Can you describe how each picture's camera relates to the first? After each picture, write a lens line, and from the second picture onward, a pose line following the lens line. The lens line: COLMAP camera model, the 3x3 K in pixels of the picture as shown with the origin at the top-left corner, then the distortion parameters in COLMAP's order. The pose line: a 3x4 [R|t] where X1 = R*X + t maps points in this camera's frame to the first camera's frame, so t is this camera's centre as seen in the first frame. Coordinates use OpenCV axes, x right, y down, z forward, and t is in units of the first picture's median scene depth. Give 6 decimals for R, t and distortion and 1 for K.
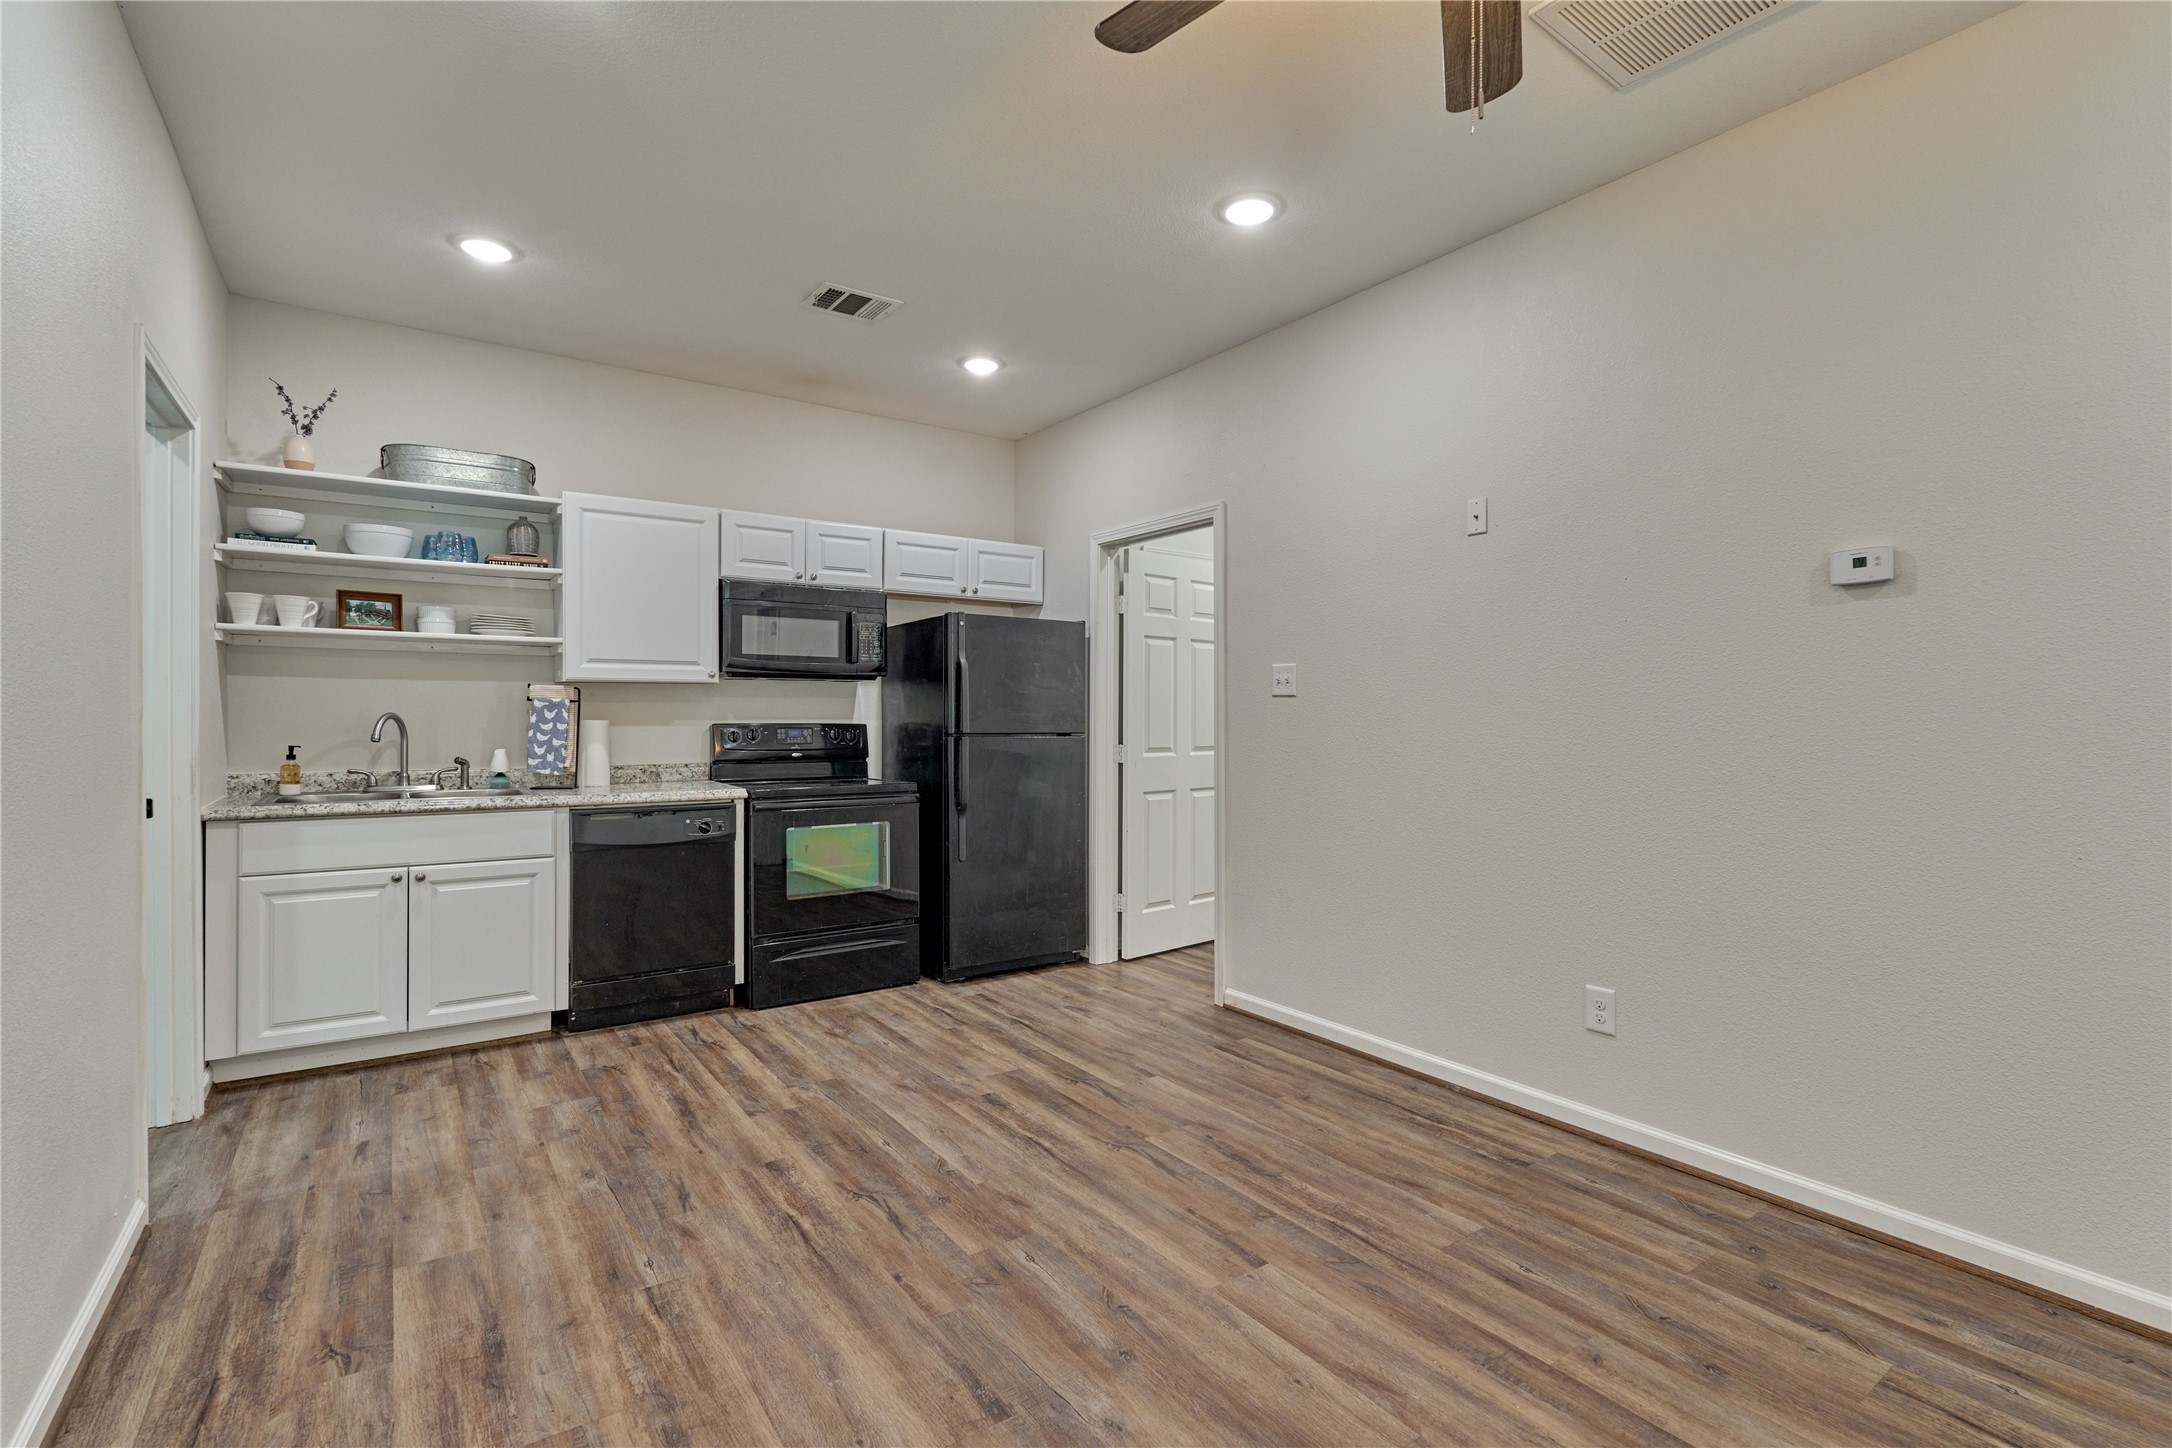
lens RADIAL K [[984.2, 0, 1087.3], [0, 984.2, 725.8], [0, 0, 1]] dist [-0.008404, 0.001289]
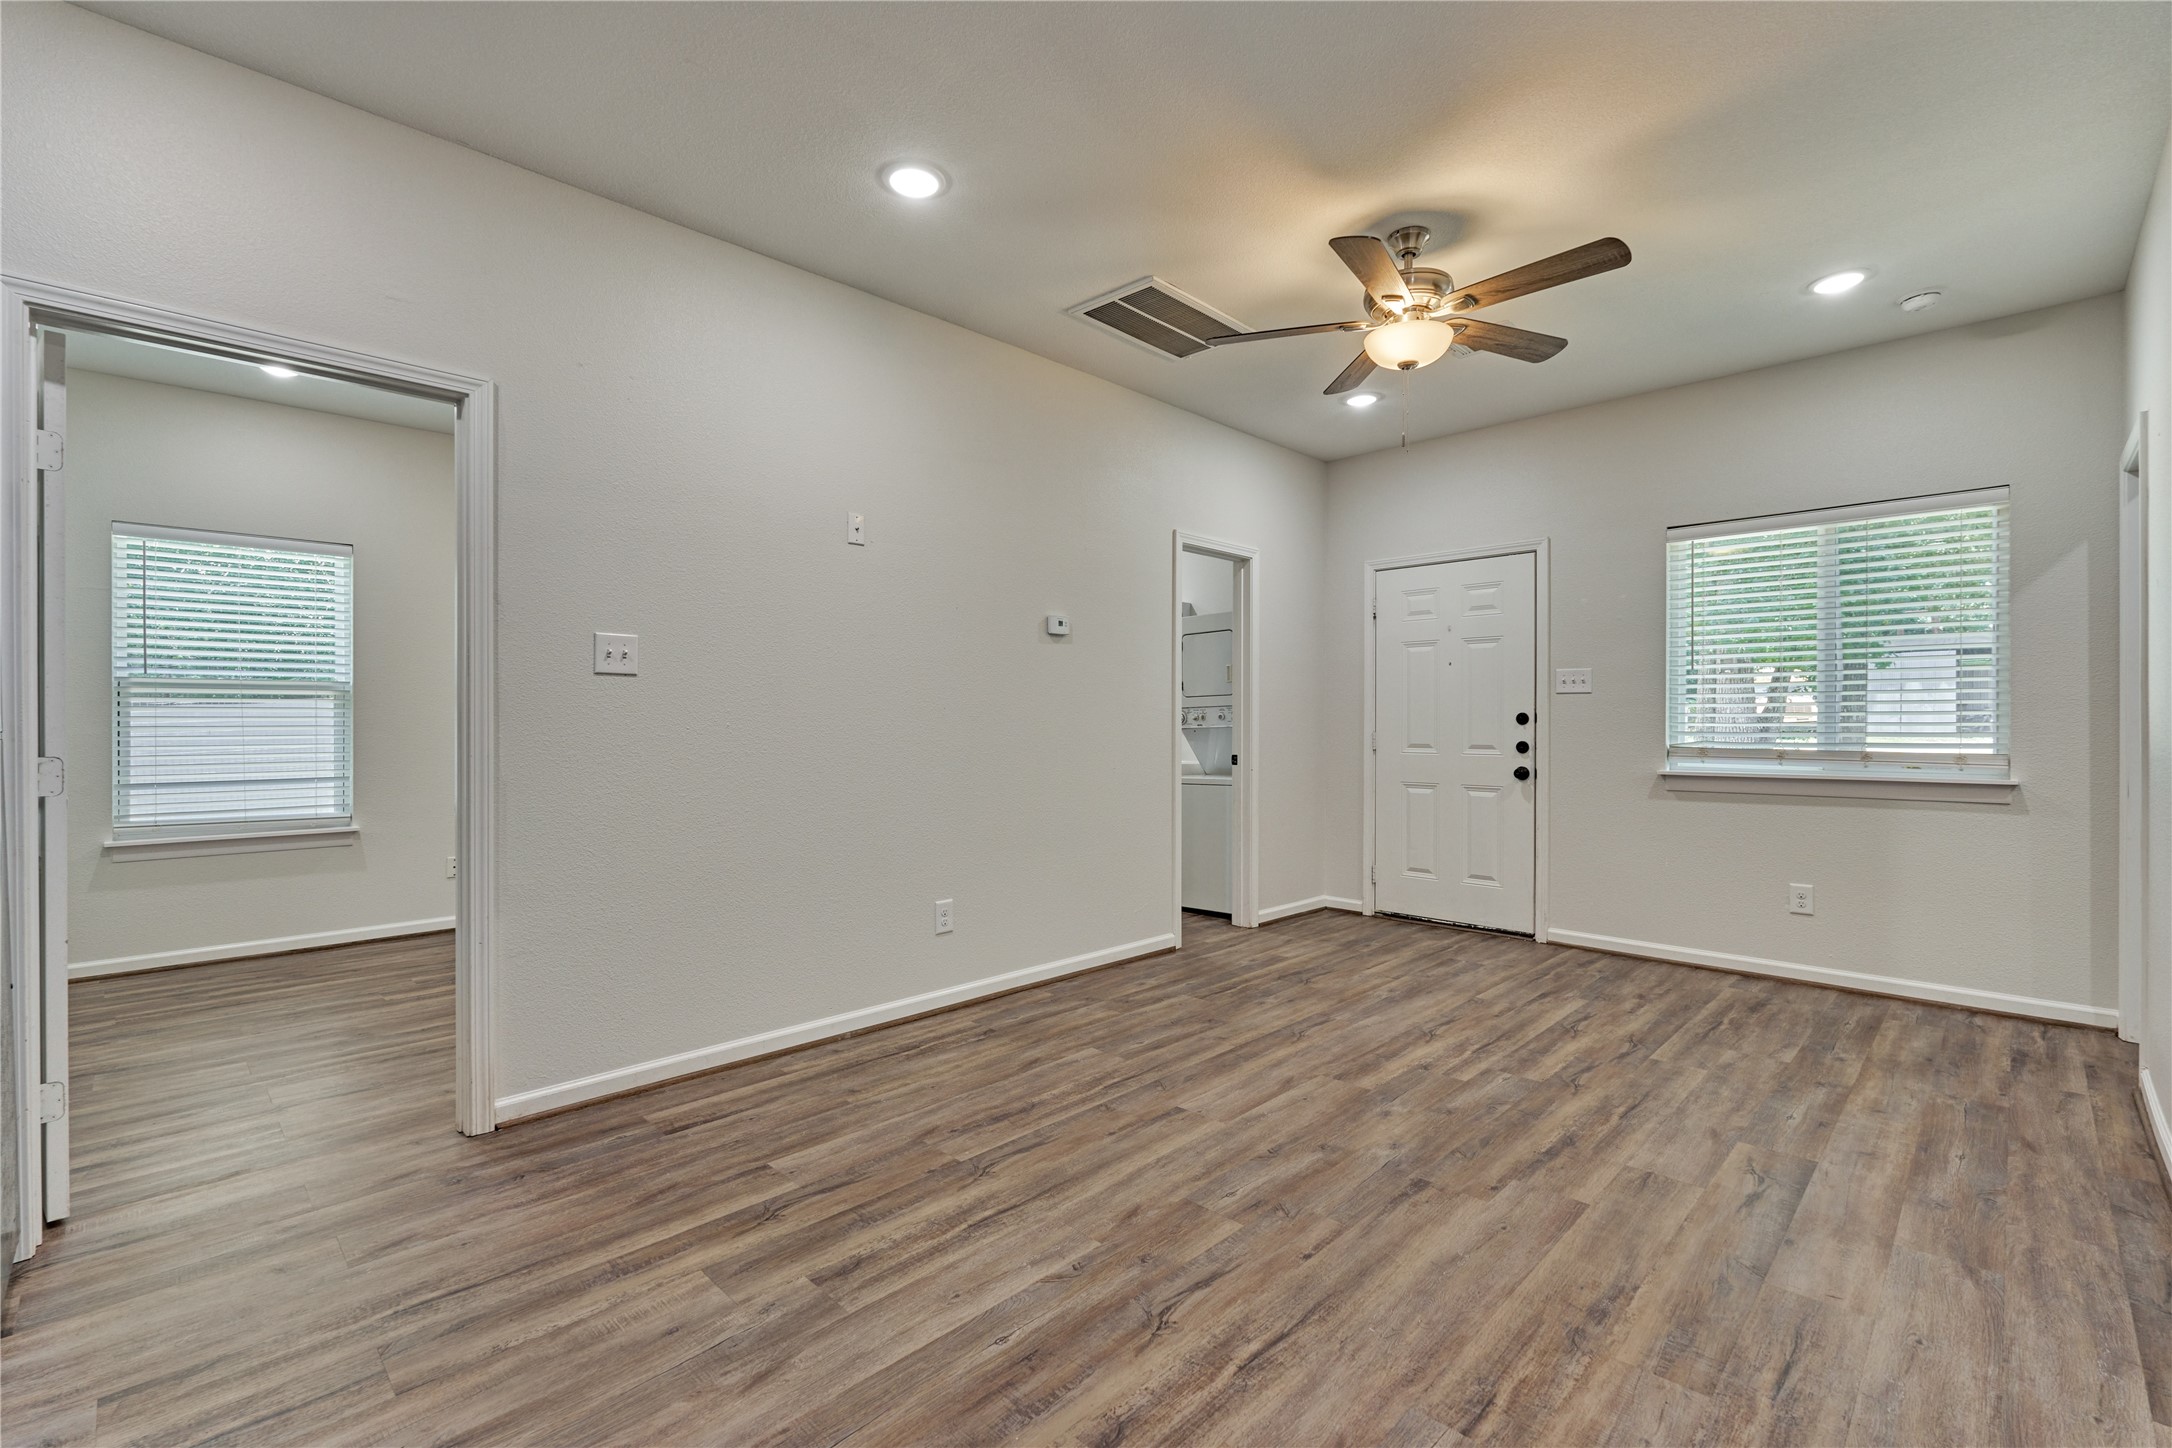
lens RADIAL K [[953.2, 0, 1077.2], [0, 953.2, 722.2], [0, 0, 1]] dist [-0.007204, 0.000395]
pose [[-0.170476, -0.005022, 0.985349, -0.693670], [0.010070, 0.999926, 0.006838, 0.008999], [-0.985310, 0.011088, -0.170413, 0.877187]]
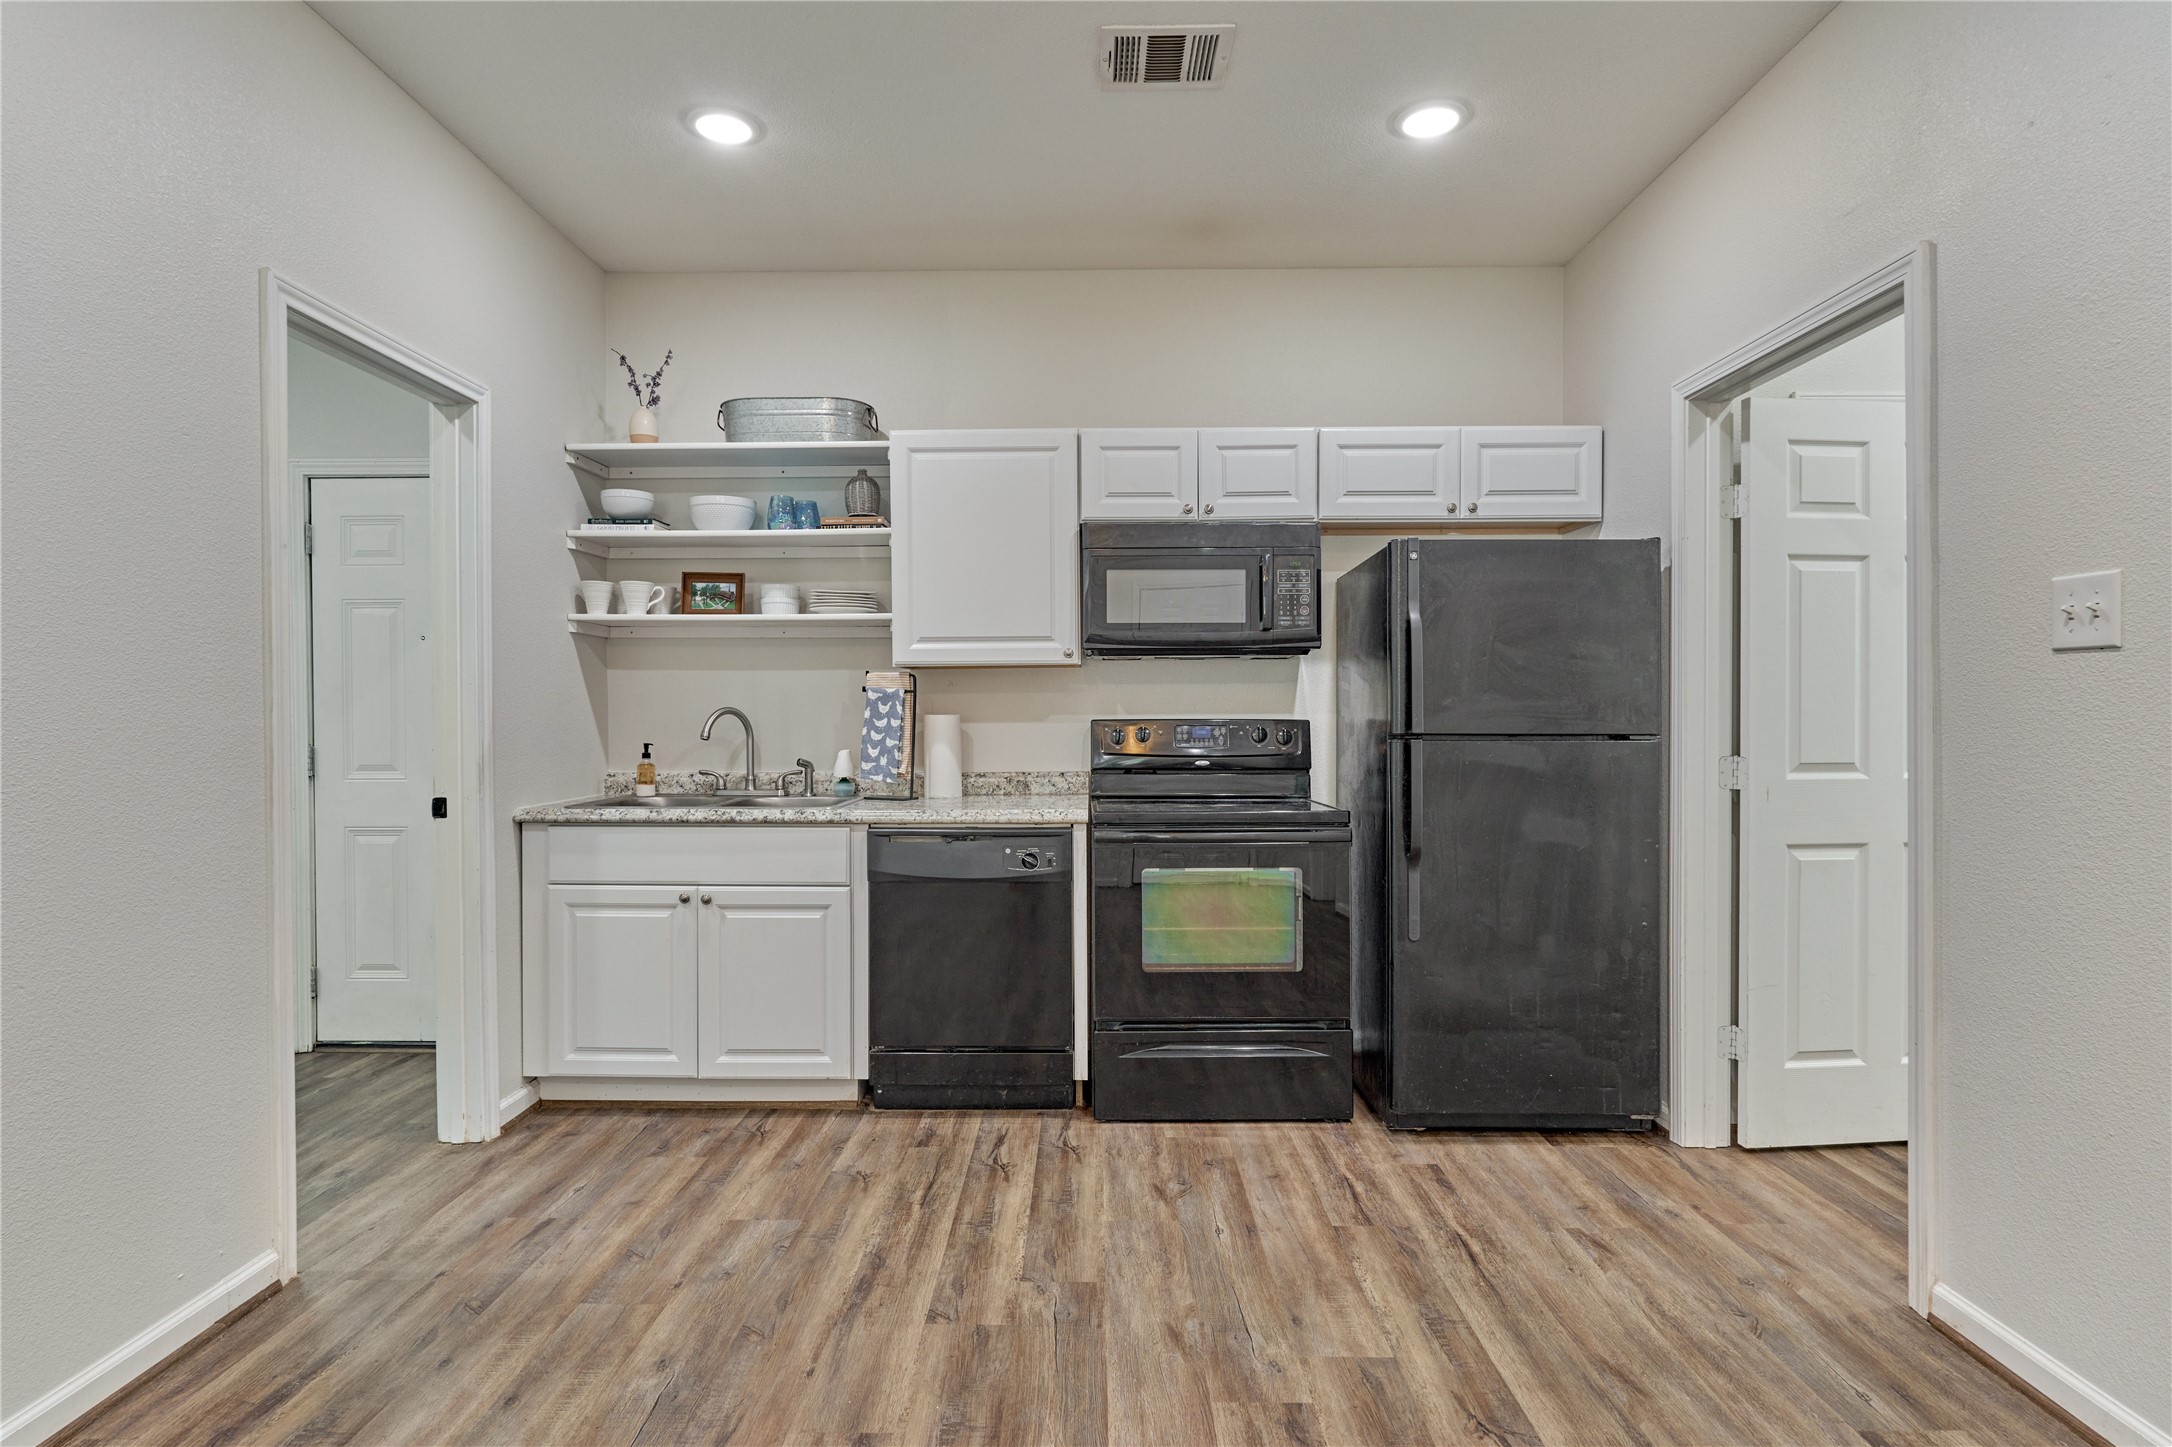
lens RADIAL K [[1108.2, 0, 1084.1], [0, 1108.2, 727.1], [0, 0, 1]] dist [-0.008950, 0.003319]
pose [[0.811006, -0.000218, -0.585038, 0.146813], [-0.001107, 0.999998, -0.001908, 0.006893], [0.585037, 0.002195, 0.811004, 0.417280]]
